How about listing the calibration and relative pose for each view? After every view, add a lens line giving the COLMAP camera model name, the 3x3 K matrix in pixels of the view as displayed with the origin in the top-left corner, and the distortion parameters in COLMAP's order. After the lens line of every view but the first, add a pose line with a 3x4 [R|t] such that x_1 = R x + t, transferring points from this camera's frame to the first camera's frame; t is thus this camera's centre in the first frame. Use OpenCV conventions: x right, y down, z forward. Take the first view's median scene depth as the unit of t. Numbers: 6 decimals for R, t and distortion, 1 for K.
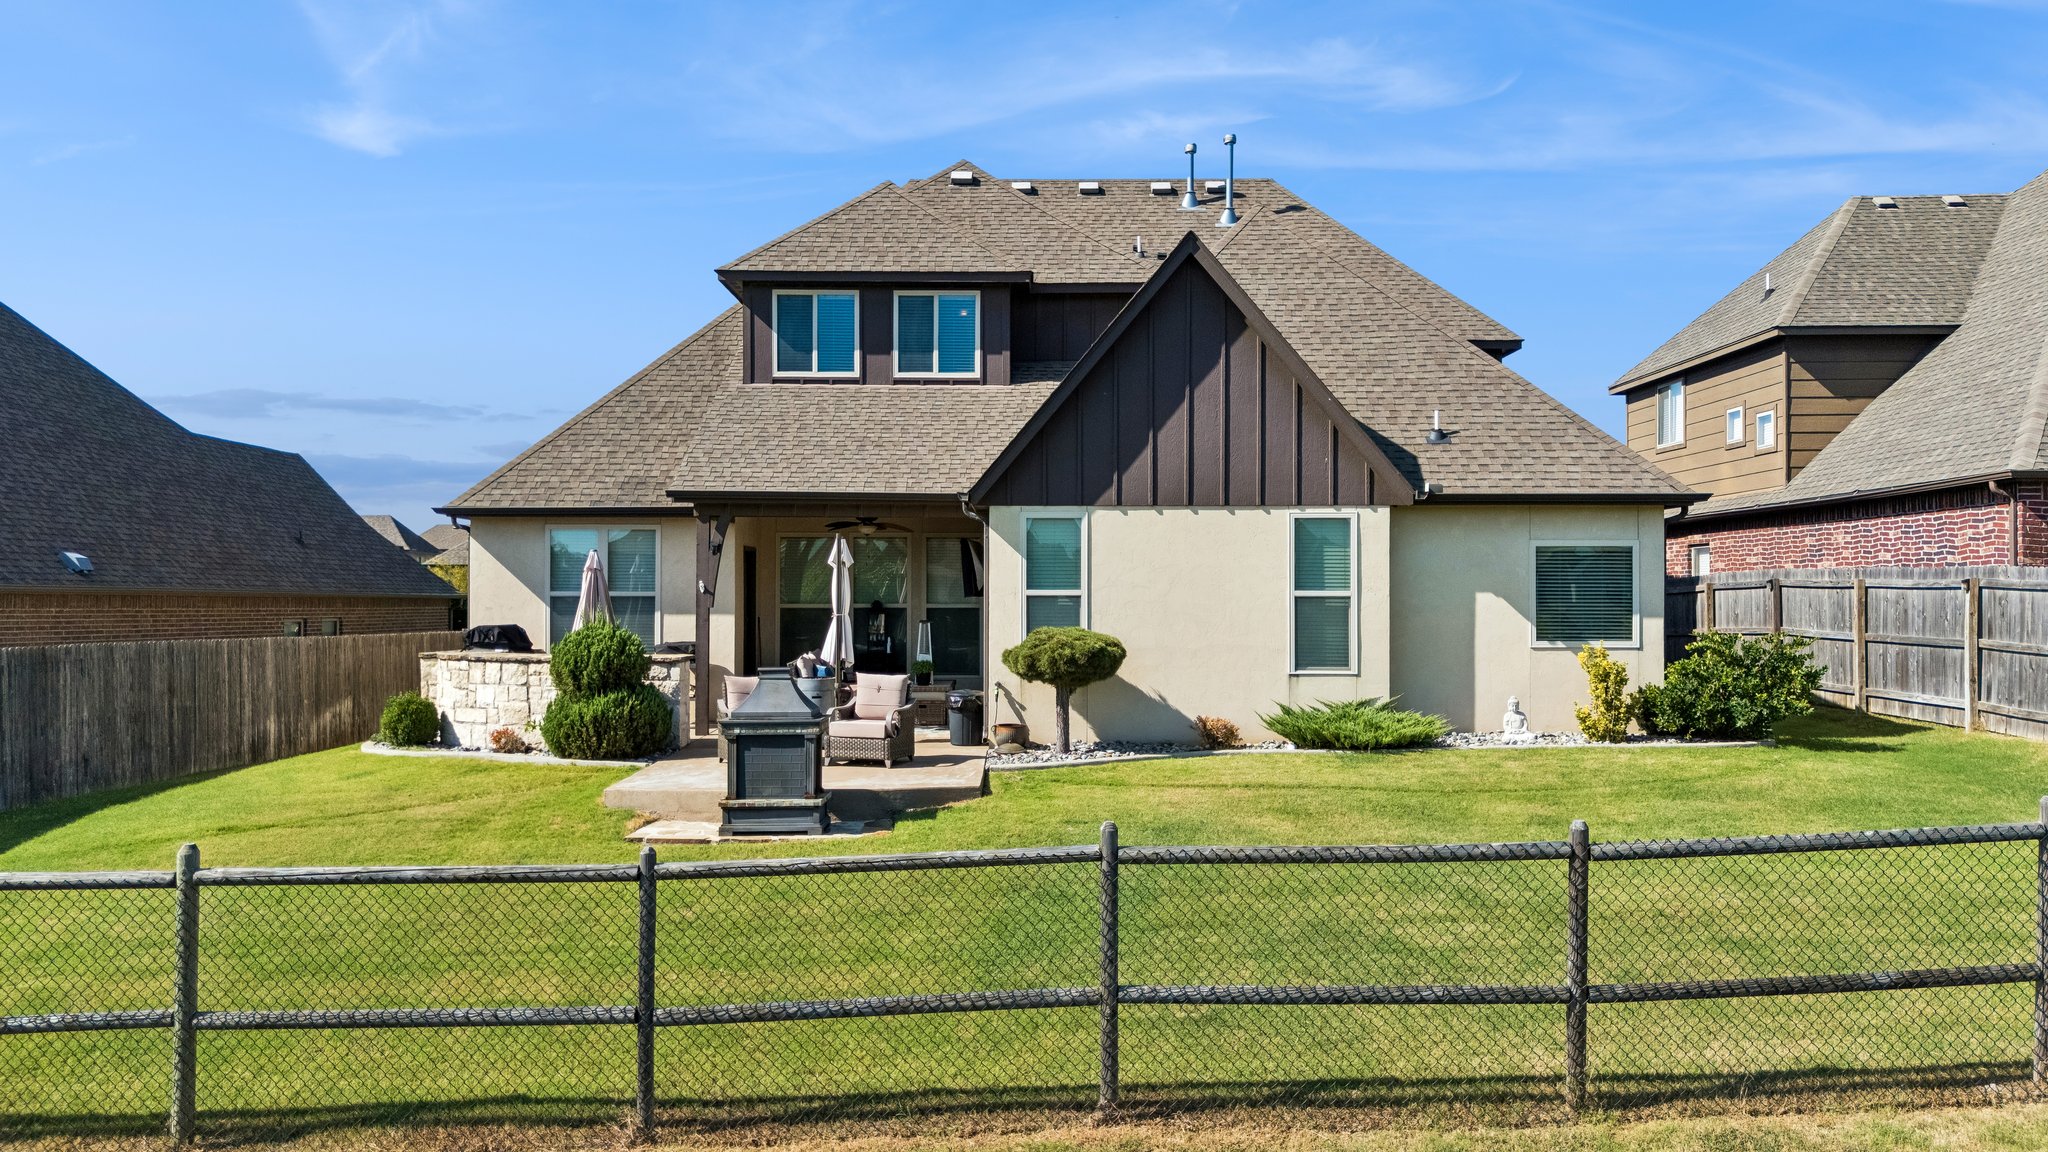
lens RADIAL K [[1553.4, 0, 1024.0], [0, 1553.4, 576.0], [0, 0, 1]] dist [0.025339, 0.002489]
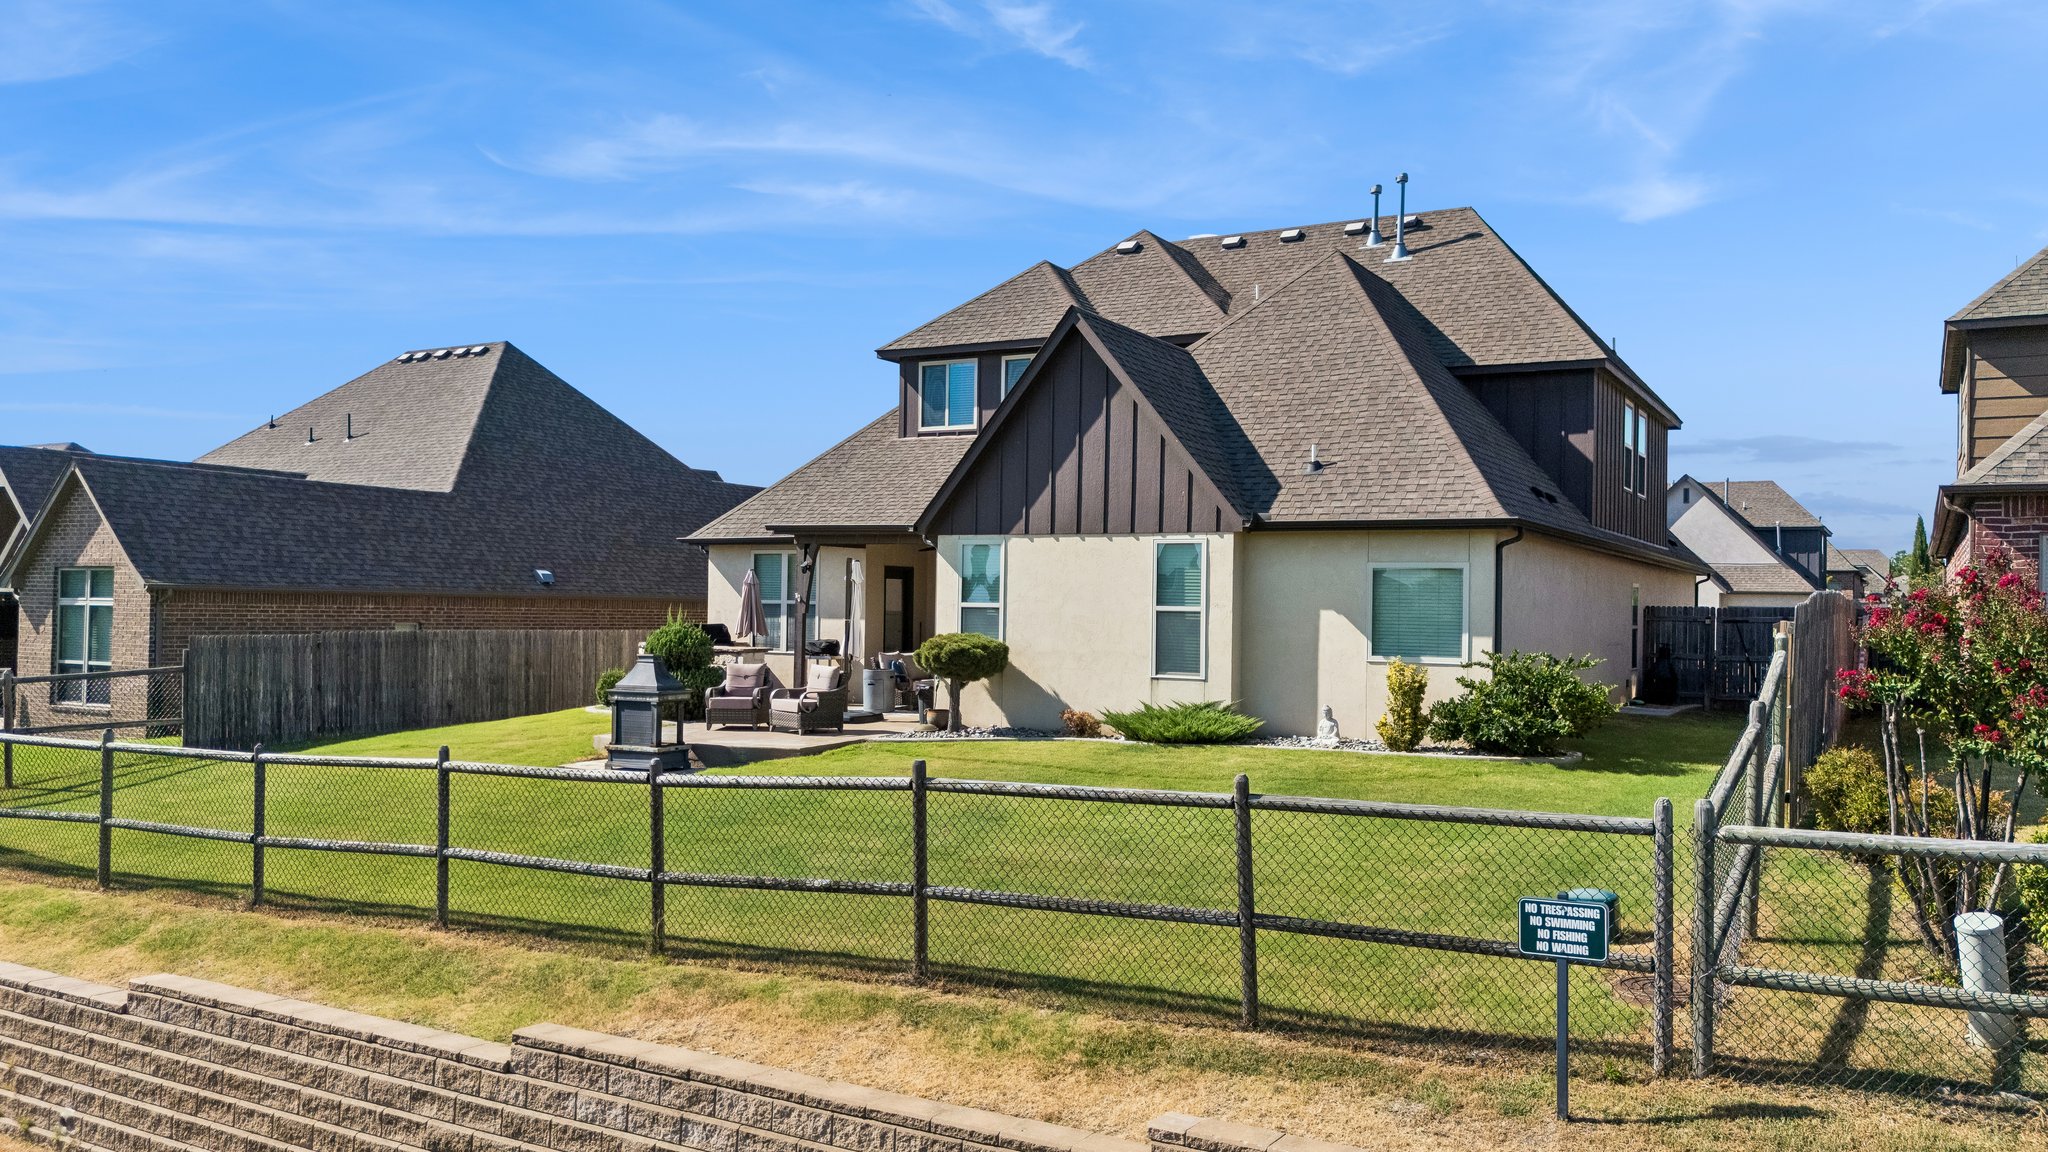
lens RADIAL K [[1537.6, 0, 1024.0], [0, 1537.6, 576.0], [0, 0, 1]] dist [0.010776, -0.002702]
pose [[0.874088, 0.003511, -0.485755, 0.645269], [-0.006411, 0.999970, -0.004310, -0.007551], [0.485726, 0.006881, 0.874084, -0.053328]]
